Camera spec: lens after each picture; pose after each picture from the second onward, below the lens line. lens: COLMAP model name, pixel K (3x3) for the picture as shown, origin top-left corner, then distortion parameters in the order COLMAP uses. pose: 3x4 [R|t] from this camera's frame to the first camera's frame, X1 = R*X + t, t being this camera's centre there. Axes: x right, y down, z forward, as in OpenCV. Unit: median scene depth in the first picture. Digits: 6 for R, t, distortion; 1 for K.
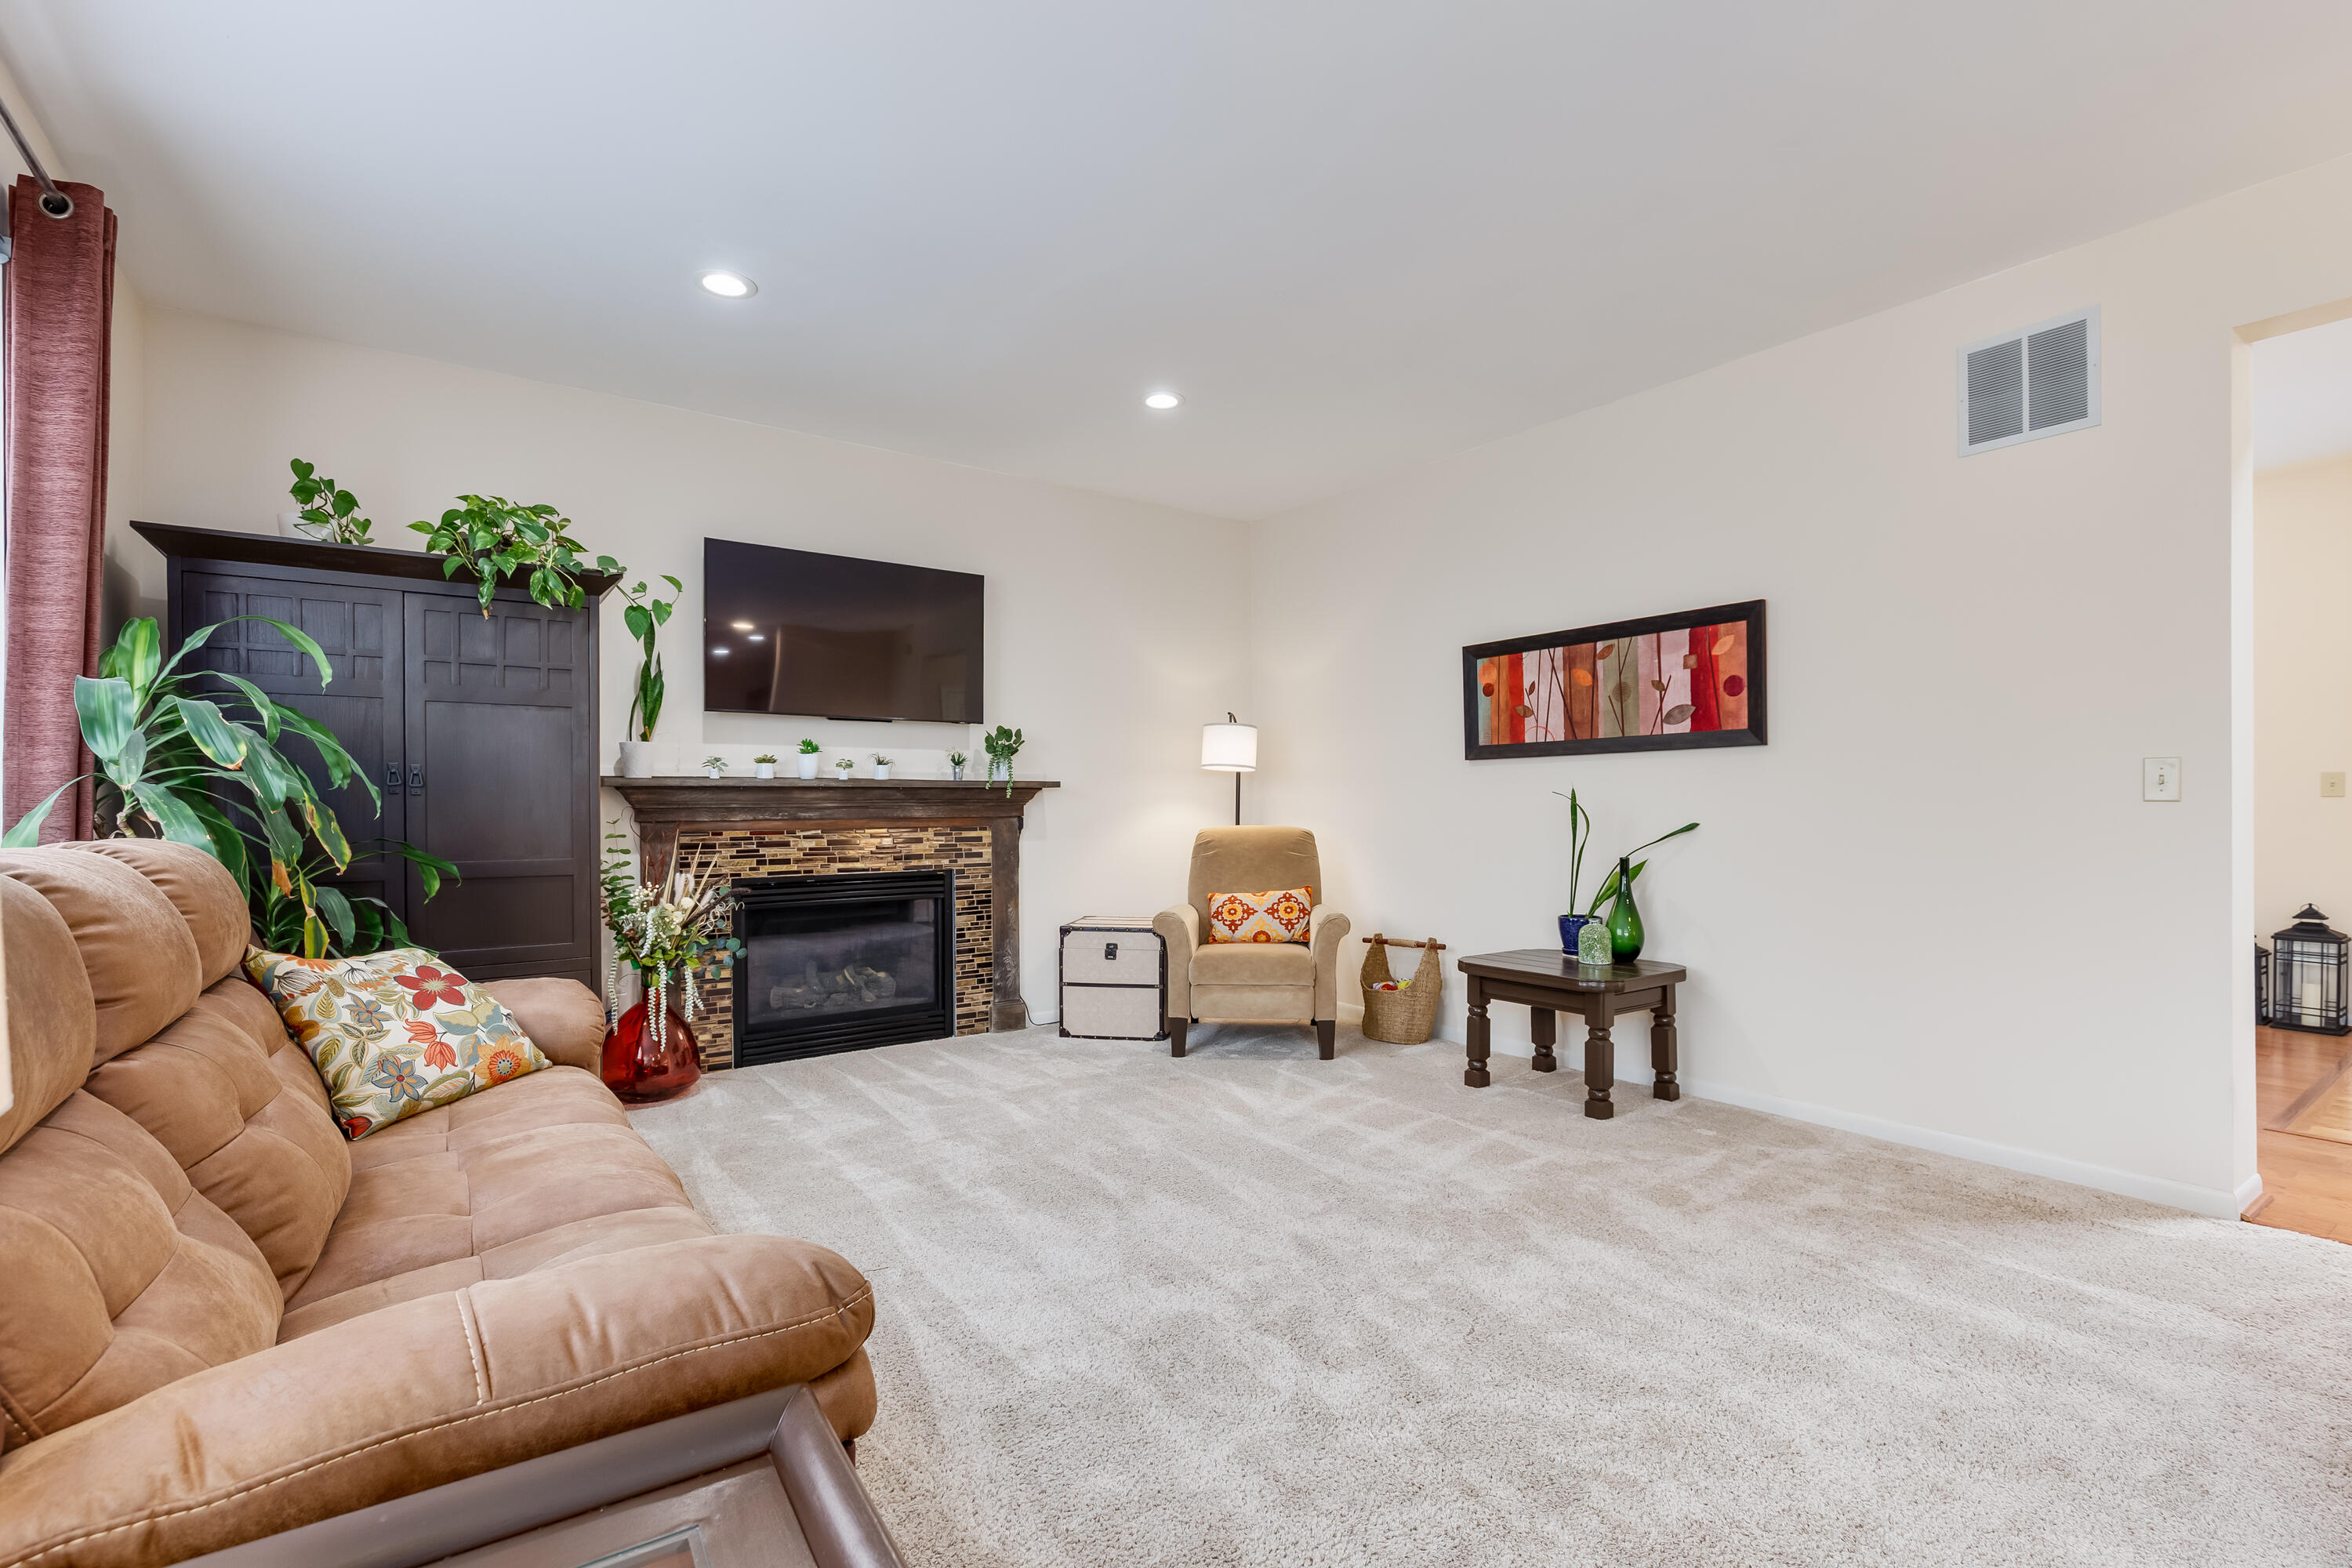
lens RADIAL K [[1059.5, 0, 1165.4], [0, 1059.5, 801.7], [0, 0, 1]] dist [0.012402, -0.000417]
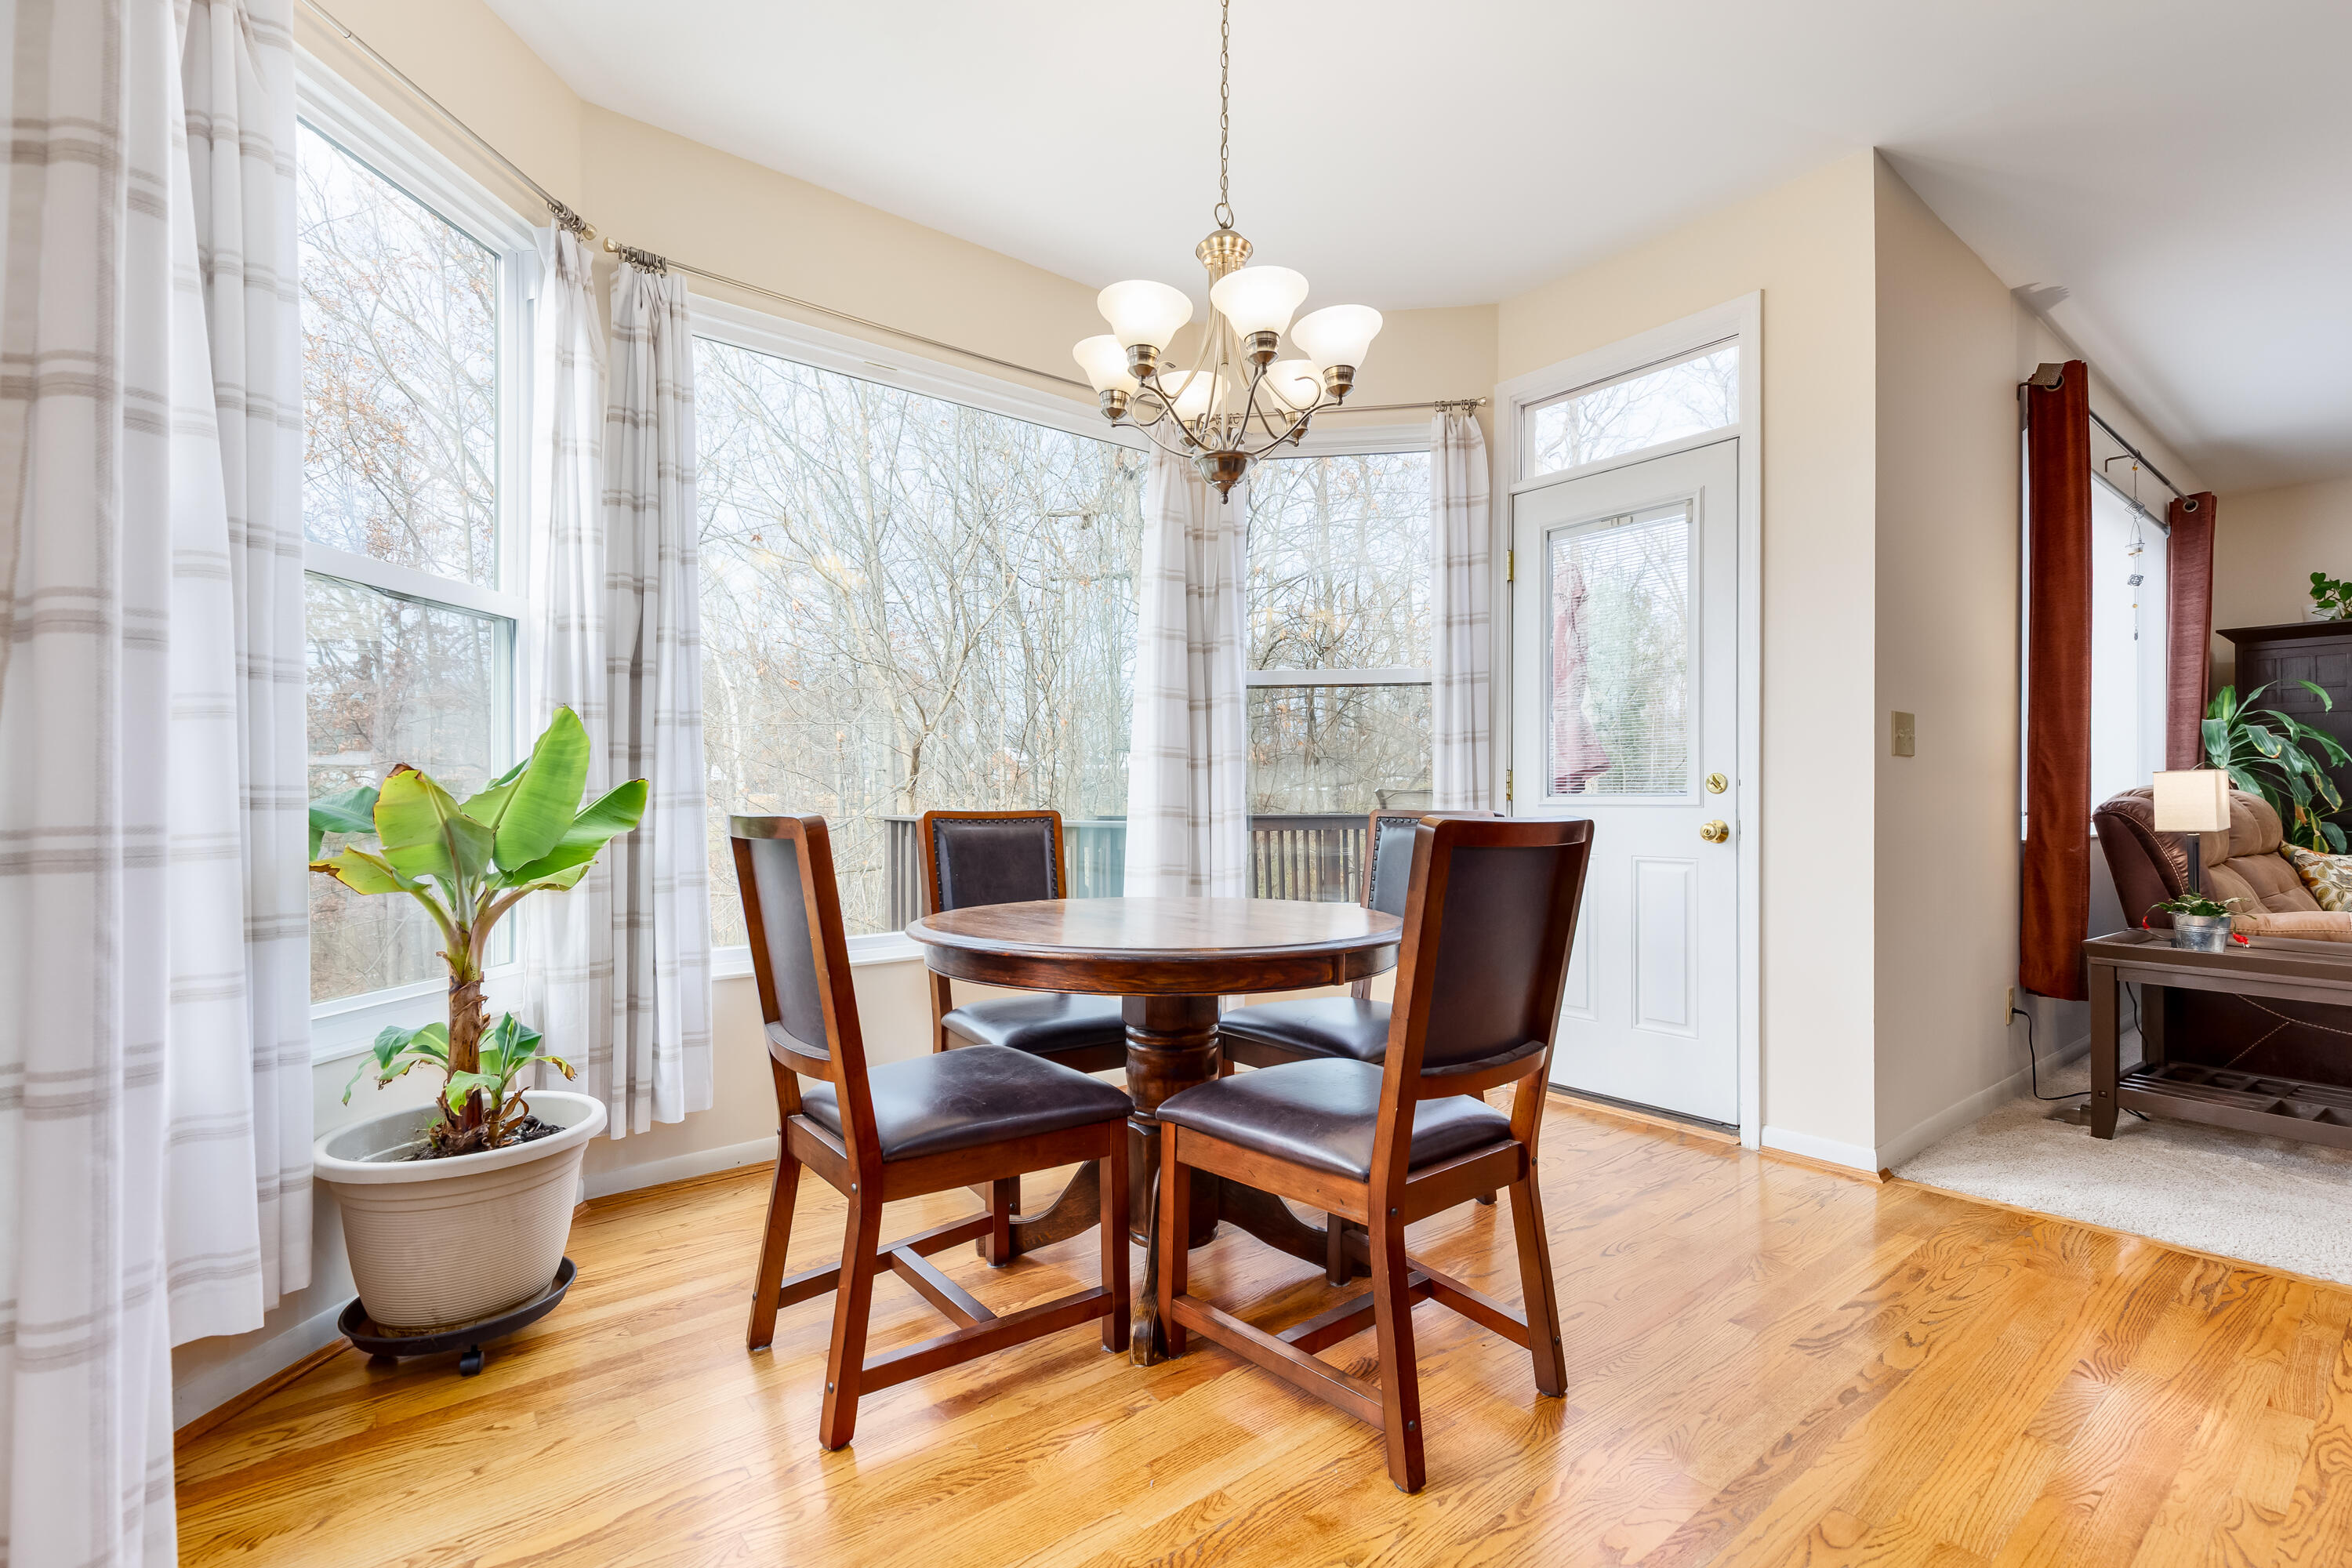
lens RADIAL K [[1061.2, 0, 1209.9], [0, 1061.2, 793.3], [0, 0, 1]] dist [0.012158, -0.000699]
pose [[0.076270, 0.000639, -0.997087, 0.524047], [-0.001951, 0.999998, 0.000492, 0.021016], [0.997085, 0.001908, 0.076272, -0.609156]]
